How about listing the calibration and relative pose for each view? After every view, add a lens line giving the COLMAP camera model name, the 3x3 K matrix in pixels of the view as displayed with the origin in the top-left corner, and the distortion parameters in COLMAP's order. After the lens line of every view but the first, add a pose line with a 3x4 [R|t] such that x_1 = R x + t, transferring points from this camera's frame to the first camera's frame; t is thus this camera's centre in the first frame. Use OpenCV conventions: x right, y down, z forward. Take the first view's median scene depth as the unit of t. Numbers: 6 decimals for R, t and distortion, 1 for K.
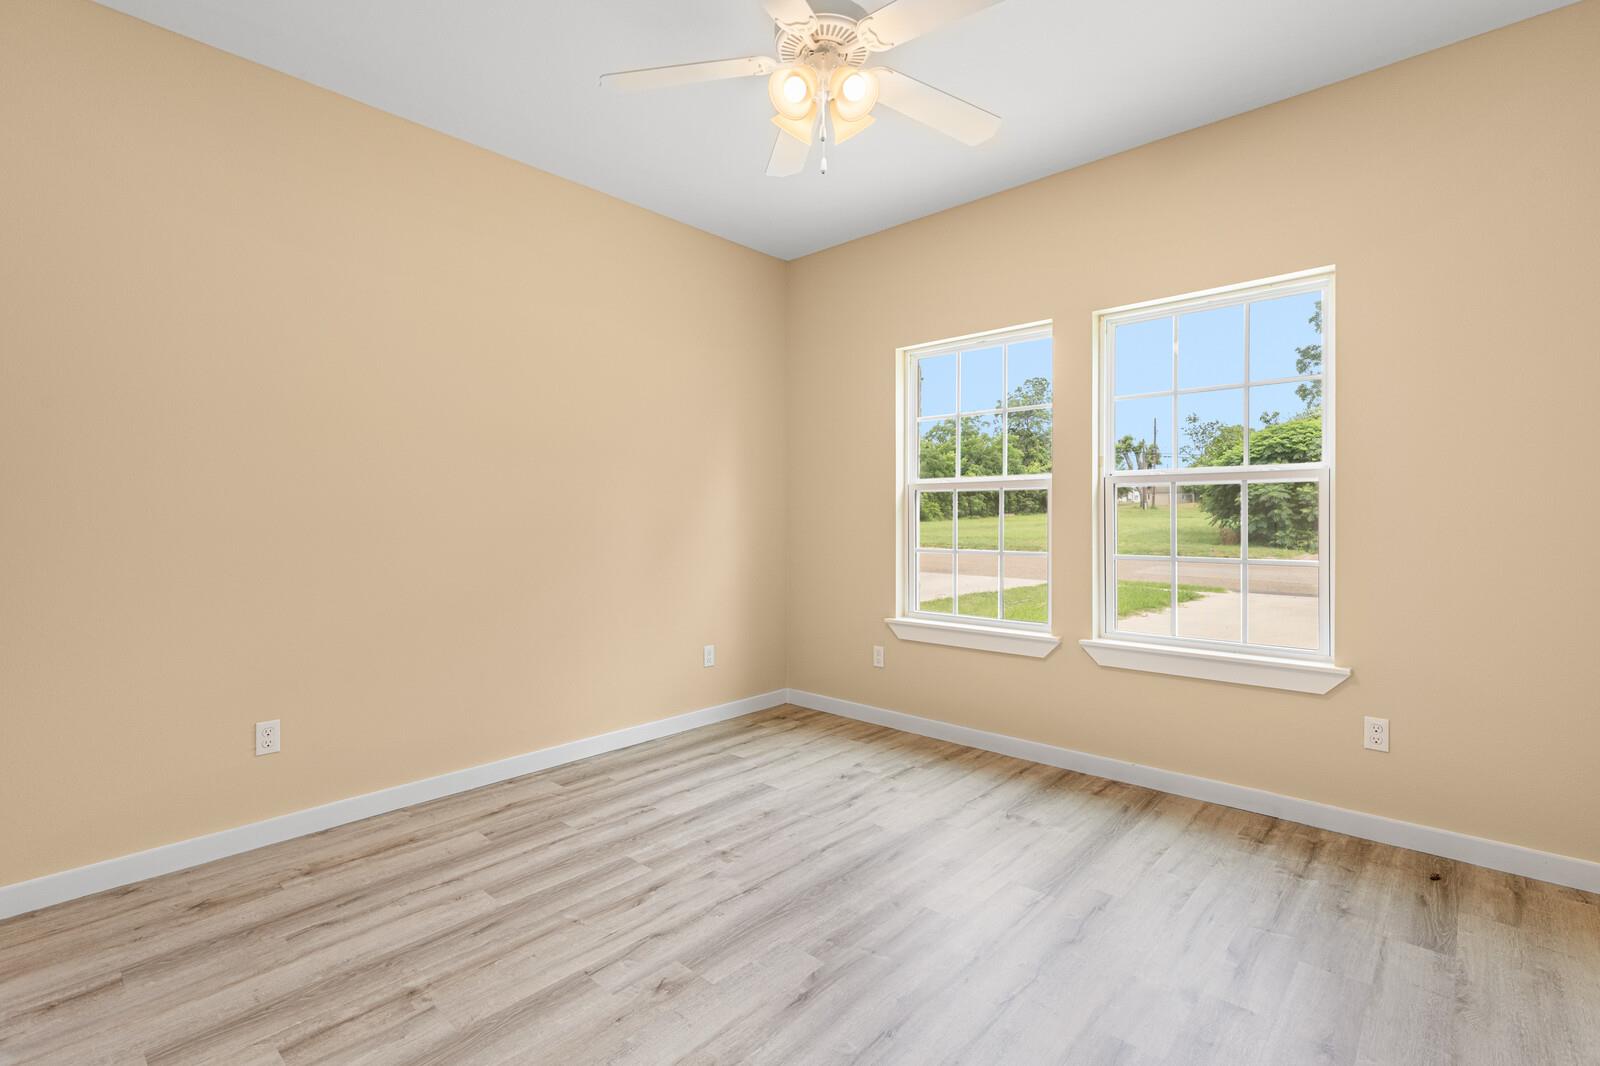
lens RADIAL K [[716.1, 0, 799.4], [0, 716.1, 525.8], [0, 0, 1]] dist [0.002494, -0.000481]
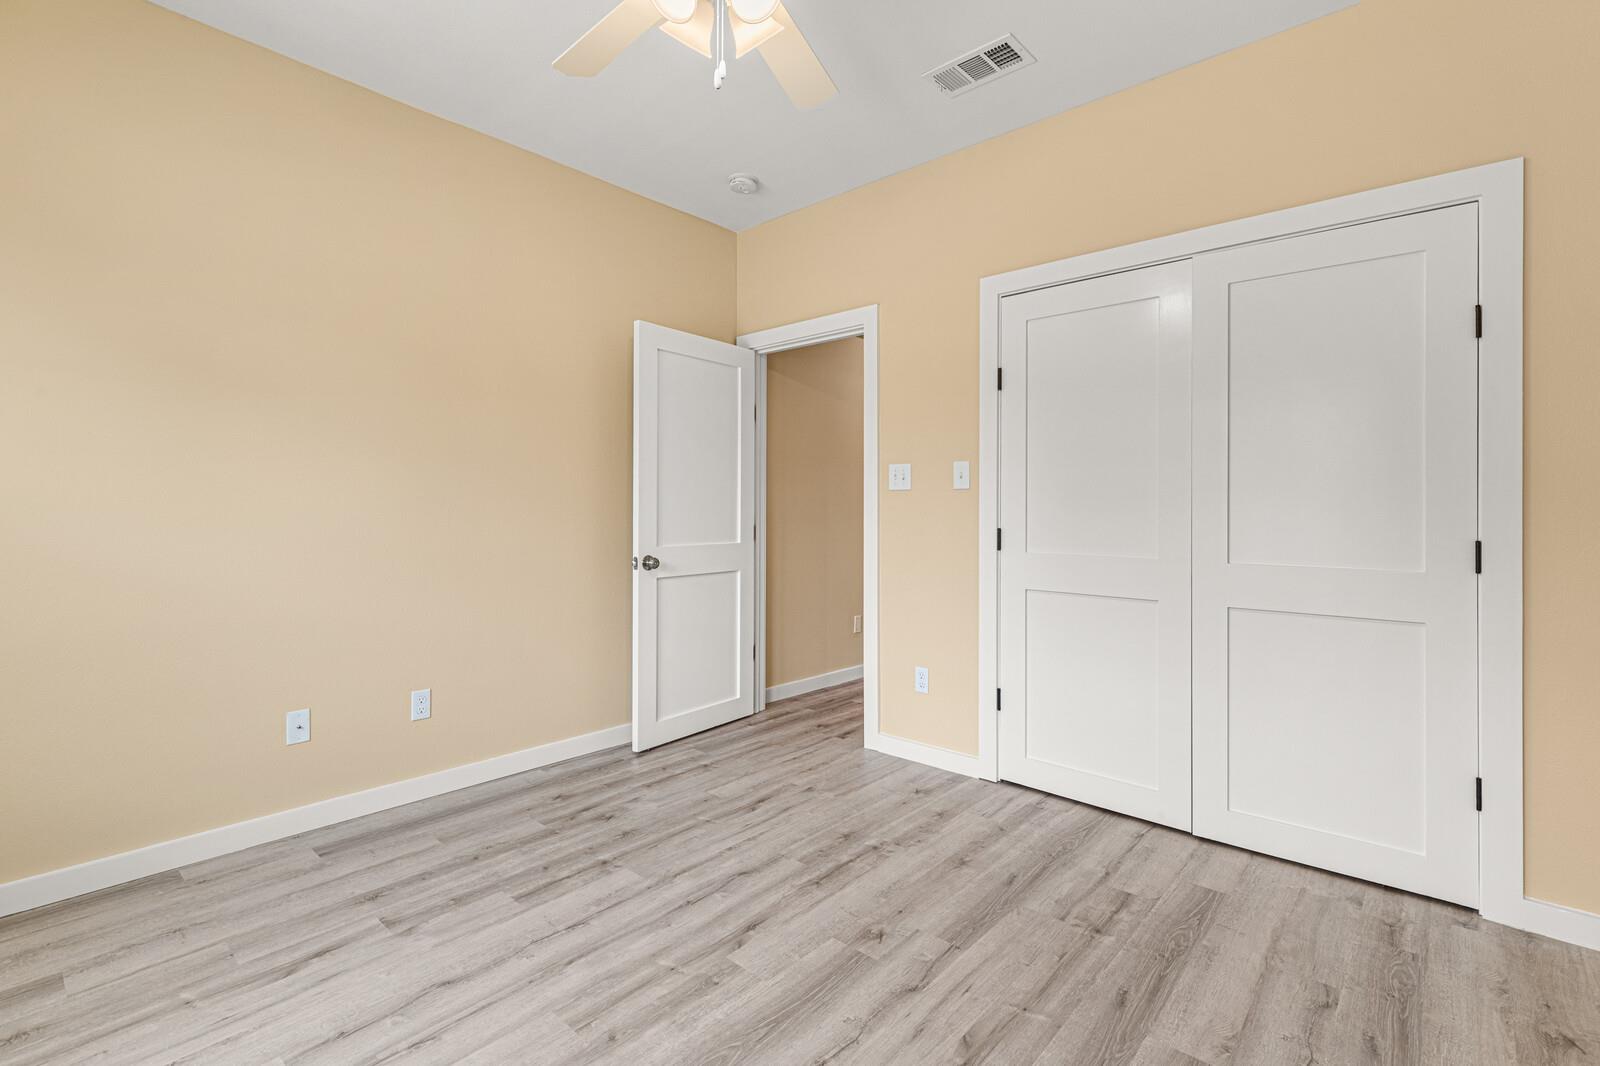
lens RADIAL K [[716.1, 0, 800.5], [0, 716.1, 522.1], [0, 0, 1]] dist [0.002494, -0.000481]
pose [[-0.999928, -0.000026, -0.012035, -0.055421], [-0.000300, 0.999741, 0.022746, -0.016995], [0.012032, 0.022748, -0.999669, 1.984927]]
